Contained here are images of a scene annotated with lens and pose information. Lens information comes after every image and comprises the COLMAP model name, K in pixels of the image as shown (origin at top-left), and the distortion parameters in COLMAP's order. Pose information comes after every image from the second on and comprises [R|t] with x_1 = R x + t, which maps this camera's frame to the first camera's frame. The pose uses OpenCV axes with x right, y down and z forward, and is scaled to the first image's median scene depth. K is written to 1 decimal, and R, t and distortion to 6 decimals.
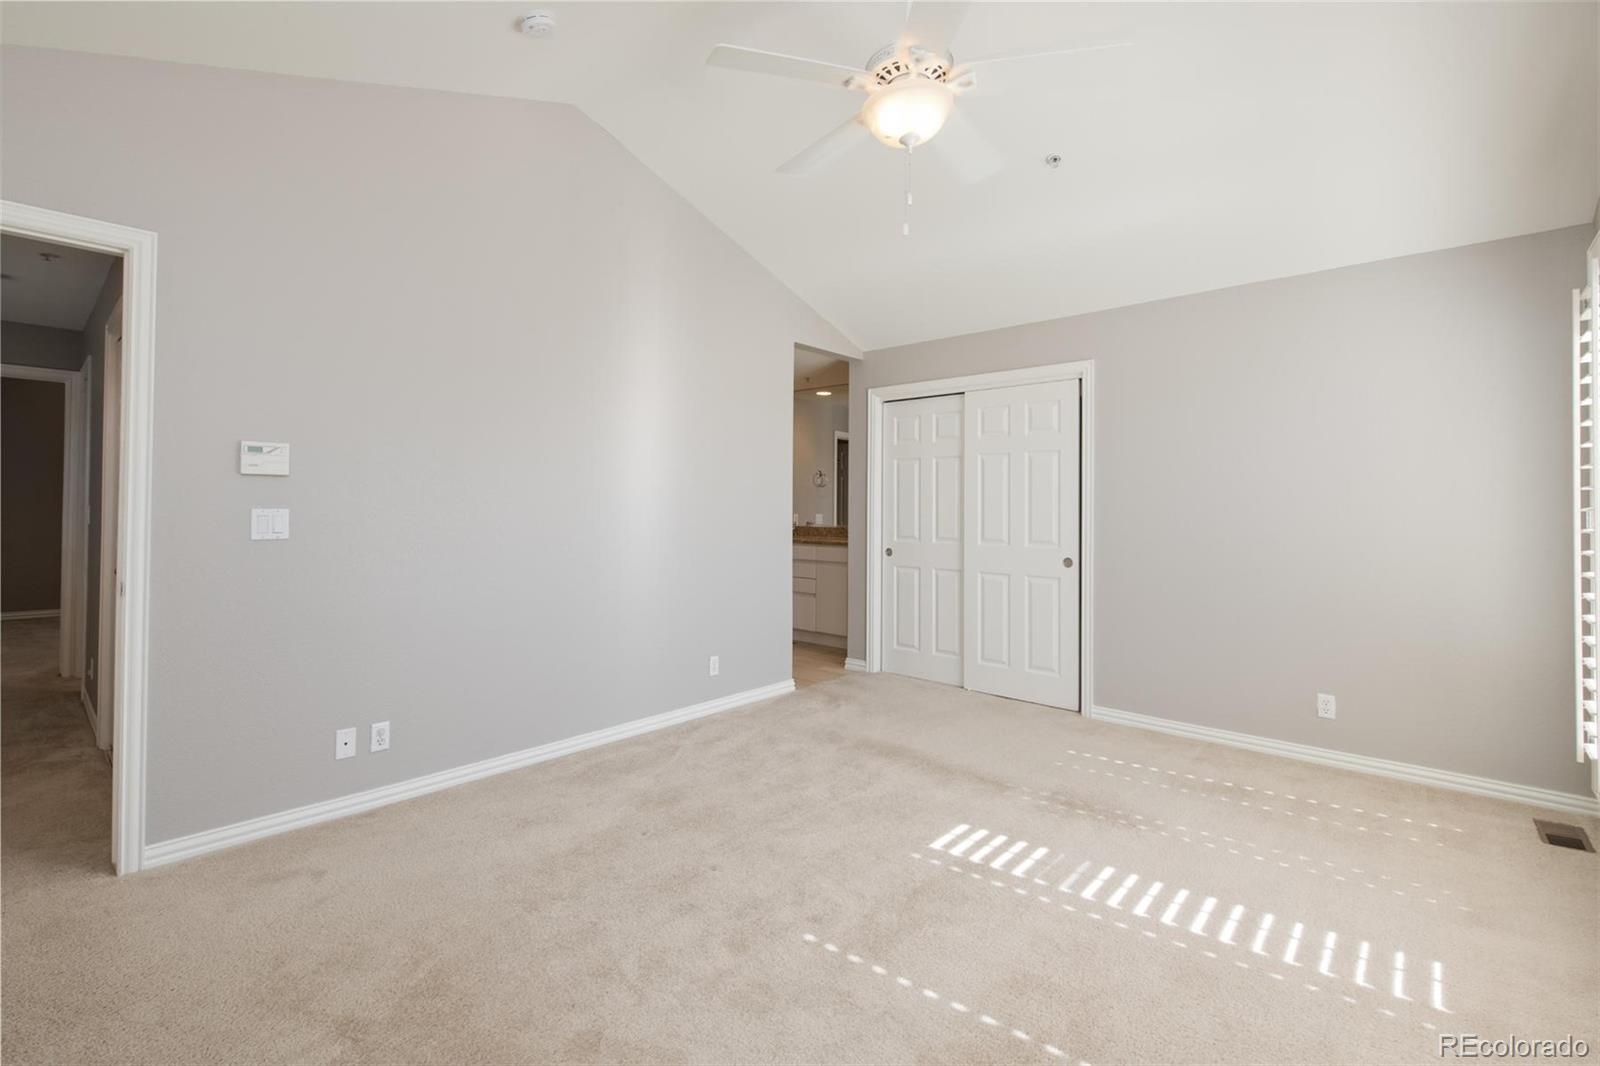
lens RADIAL K [[711.7, 0, 787.6], [0, 711.7, 515.1], [0, 0, 1]] dist [0.002910, -0.000739]
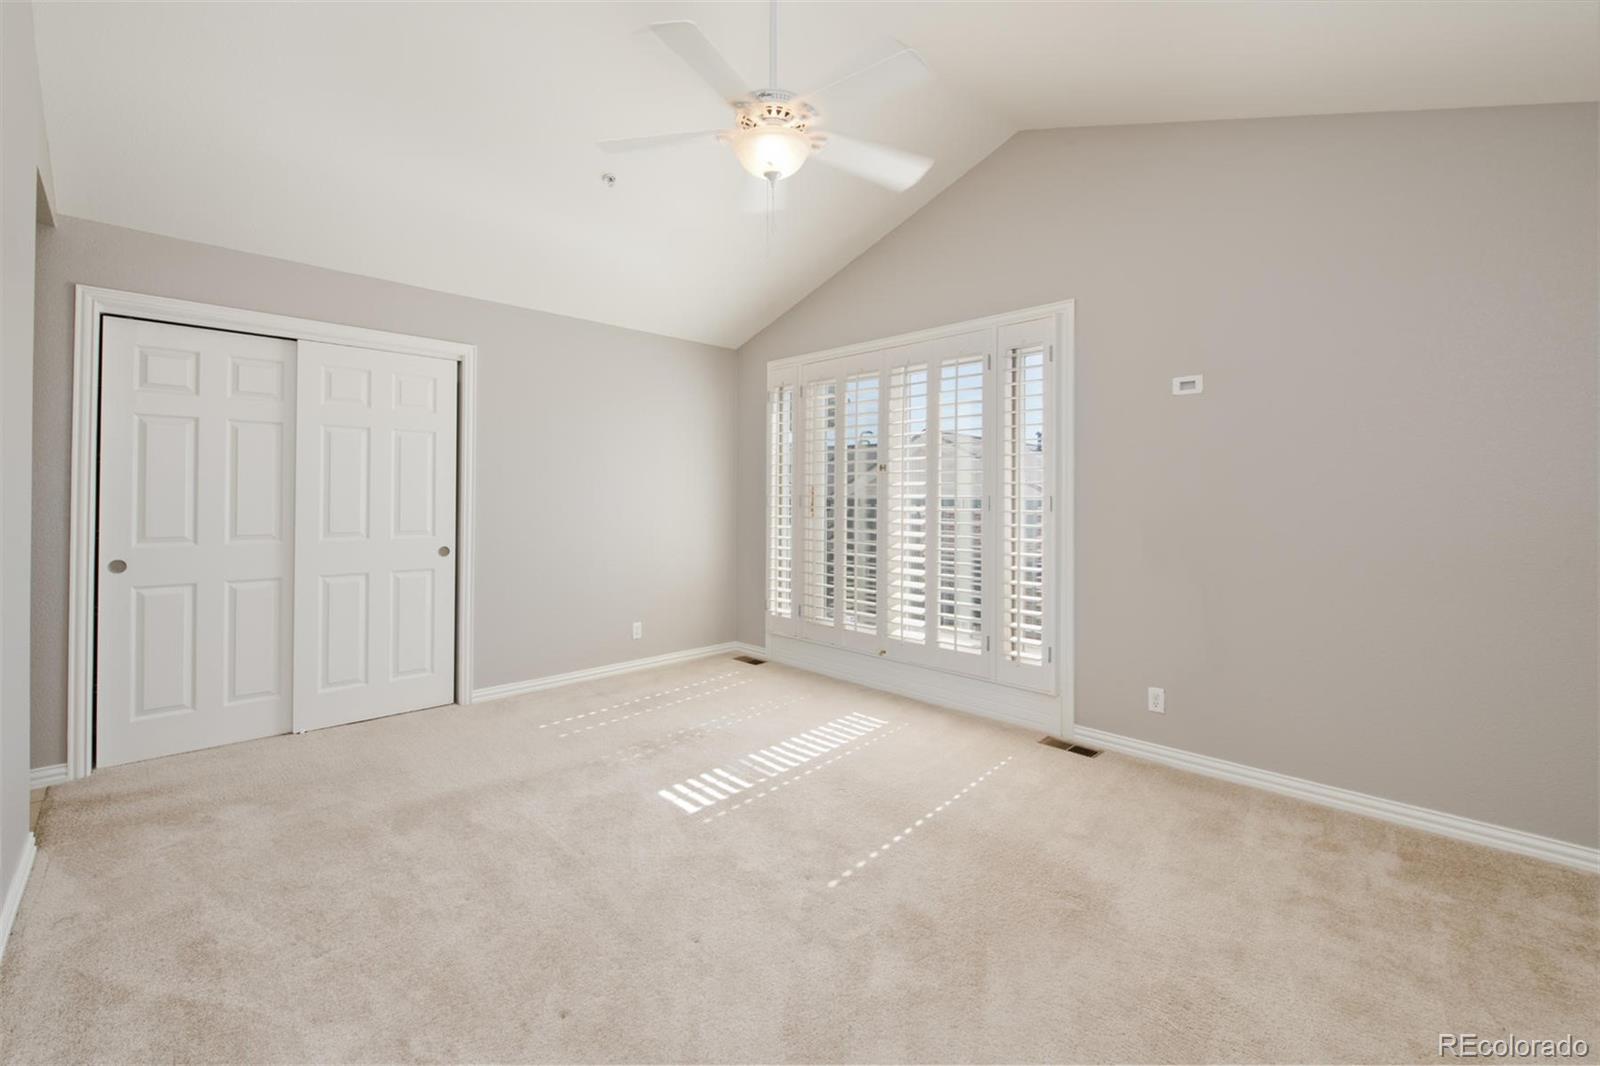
lens RADIAL K [[686.1, 0, 801.6], [0, 686.1, 496.7], [0, 0, 1]] dist [-0.009136, -0.000851]
pose [[0.043873, -0.004706, 0.999026, -0.625915], [0.006564, 0.999969, 0.004422, -0.008597], [-0.999016, 0.006364, 0.043903, 0.604600]]
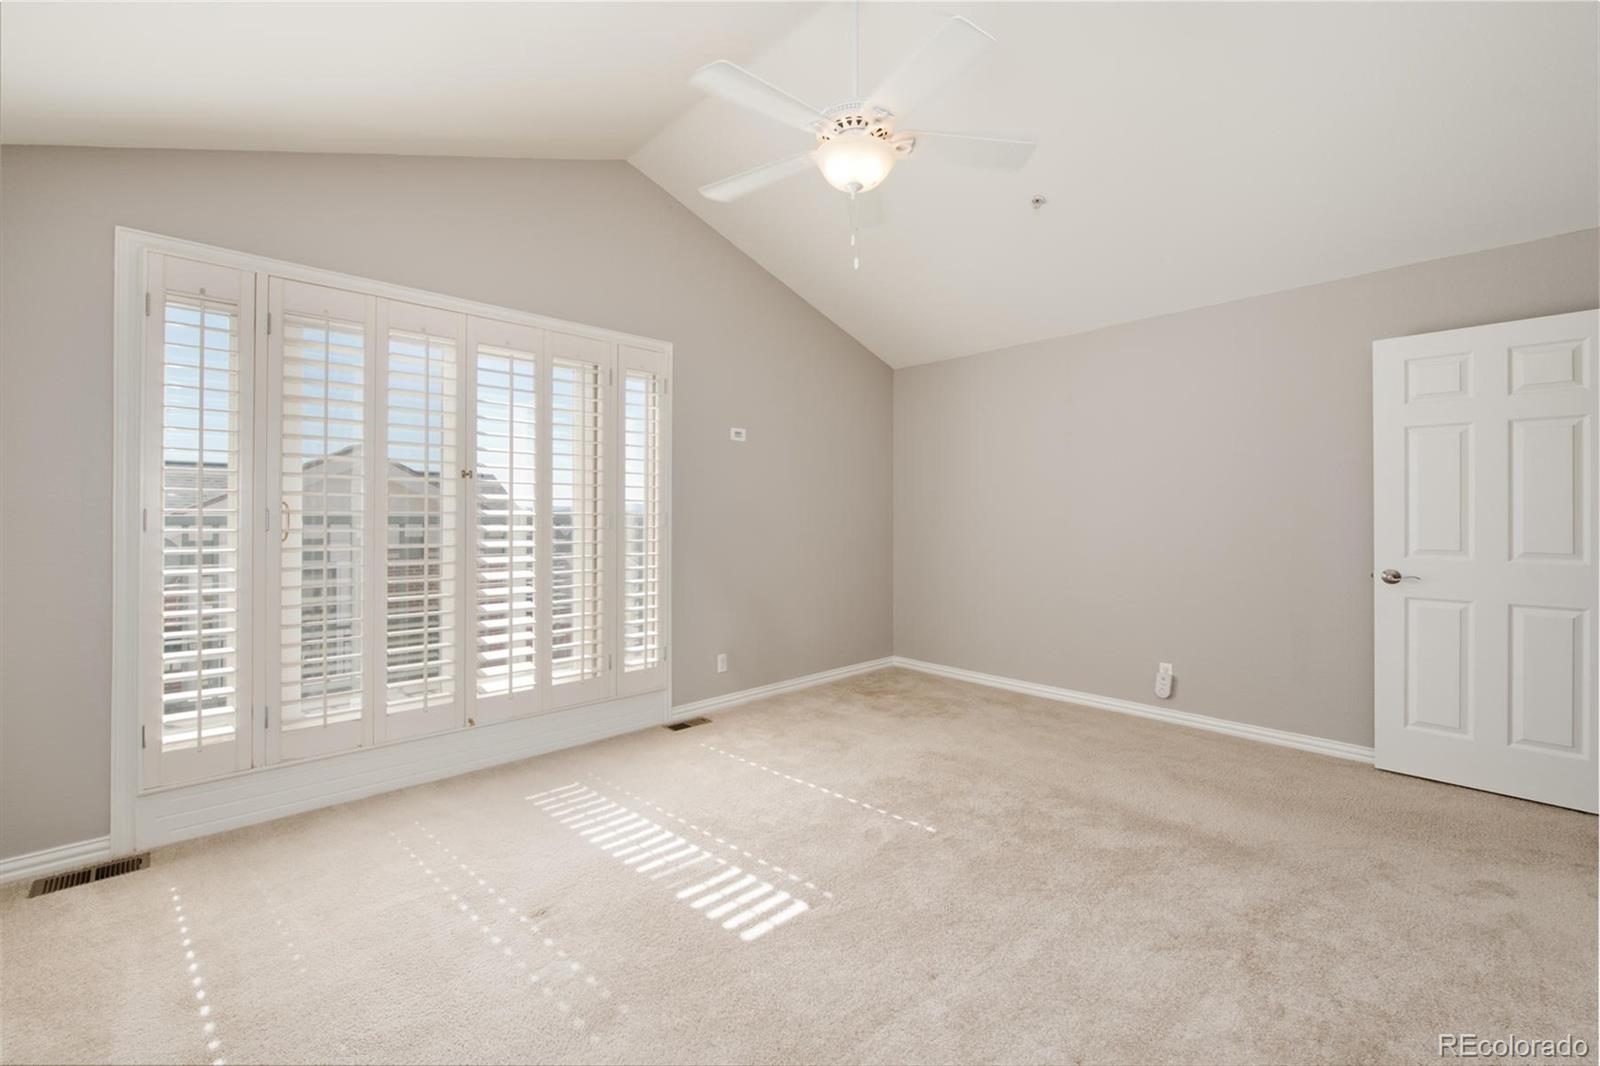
lens RADIAL K [[670.9, 0, 783.7], [0, 670.9, 513.9], [0, 0, 1]] dist [-0.000931, -0.000643]
pose [[-0.998390, -0.010229, 0.055799, 0.142470], [-0.009507, 0.999868, 0.013179, -0.017099], [-0.055926, 0.012627, -0.998355, 1.387321]]
